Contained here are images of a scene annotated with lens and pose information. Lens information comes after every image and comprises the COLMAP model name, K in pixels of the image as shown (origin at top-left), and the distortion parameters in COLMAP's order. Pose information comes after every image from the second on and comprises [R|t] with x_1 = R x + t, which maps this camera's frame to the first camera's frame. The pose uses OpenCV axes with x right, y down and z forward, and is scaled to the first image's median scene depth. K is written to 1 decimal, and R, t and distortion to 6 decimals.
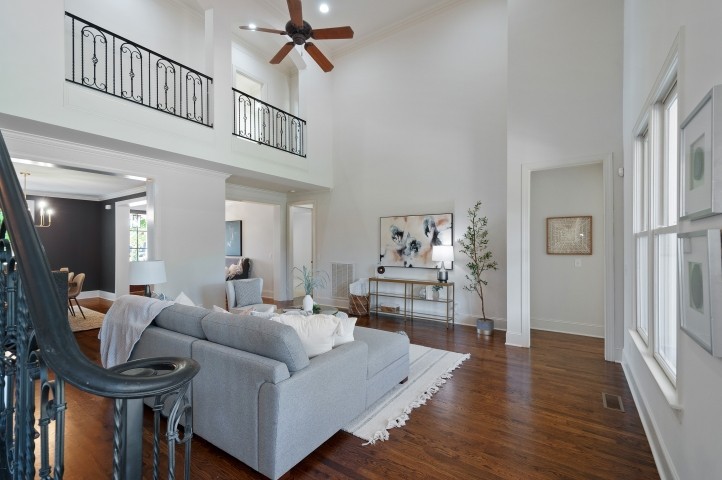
lens RADIAL K [[313.6, 0, 358.0], [0, 313.6, 246.4], [0, 0, 1]] dist [0.012785, -0.002596]
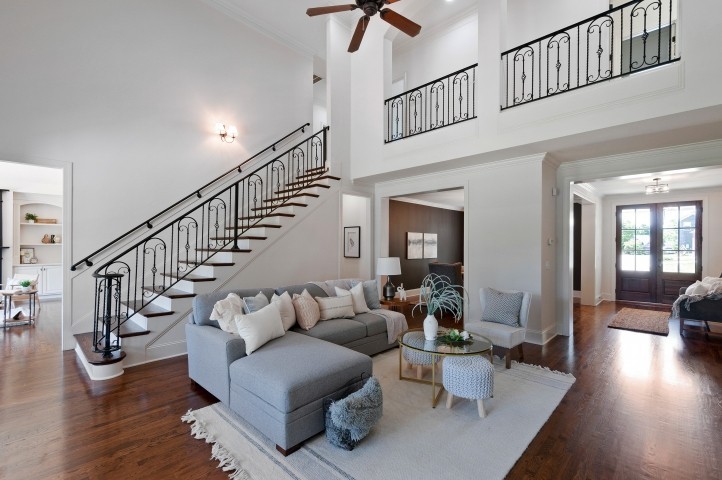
lens RADIAL K [[331.5, 0, 363.4], [0, 331.5, 243.7], [0, 0, 1]] dist [0.012131, -0.001978]
pose [[-0.157660, 0.006992, -0.987469, 0.547864], [0.003911, 0.999972, 0.006456, -0.021335], [0.987486, -0.002844, -0.157683, 0.843288]]
